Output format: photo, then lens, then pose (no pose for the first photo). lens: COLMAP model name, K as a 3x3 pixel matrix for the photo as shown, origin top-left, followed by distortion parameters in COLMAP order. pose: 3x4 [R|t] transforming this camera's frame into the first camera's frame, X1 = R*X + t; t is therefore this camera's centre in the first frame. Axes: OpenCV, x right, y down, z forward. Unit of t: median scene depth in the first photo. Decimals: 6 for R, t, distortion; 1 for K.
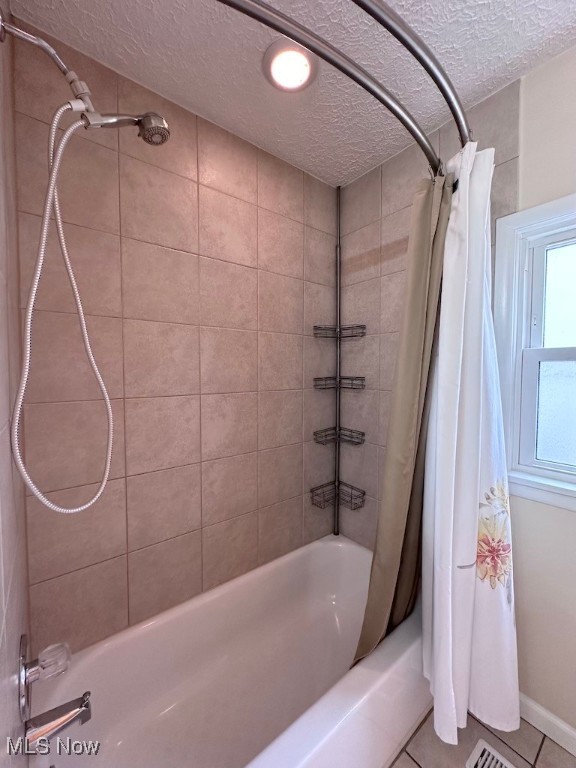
lens RADIAL K [[304.6, 0, 285.1], [0, 304.6, 380.3], [0, 0, 1]] dist [-0.004098, 0.000984]
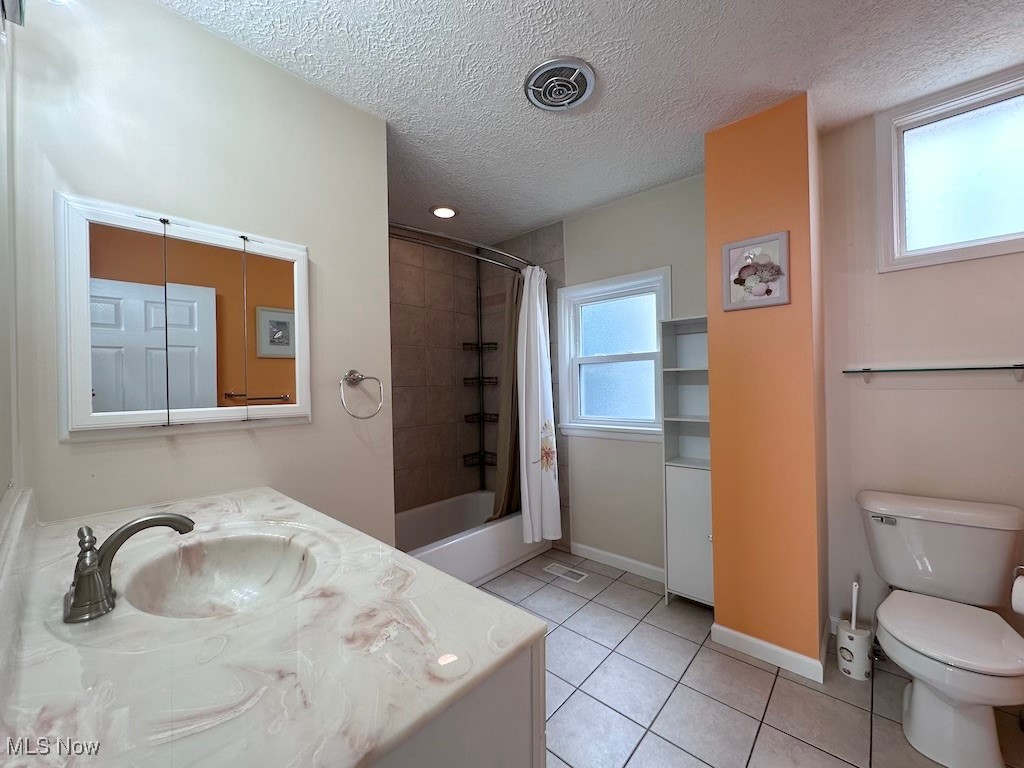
lens RADIAL K [[406.2, 0, 510.7], [0, 406.2, 384.6], [0, 0, 1]] dist [-0.004098, 0.000984]
pose [[0.984736, -0.020343, 0.172862, -0.021179], [0.026515, 0.999088, -0.033470, 0.095590], [-0.172024, 0.037543, 0.984377, -0.972519]]
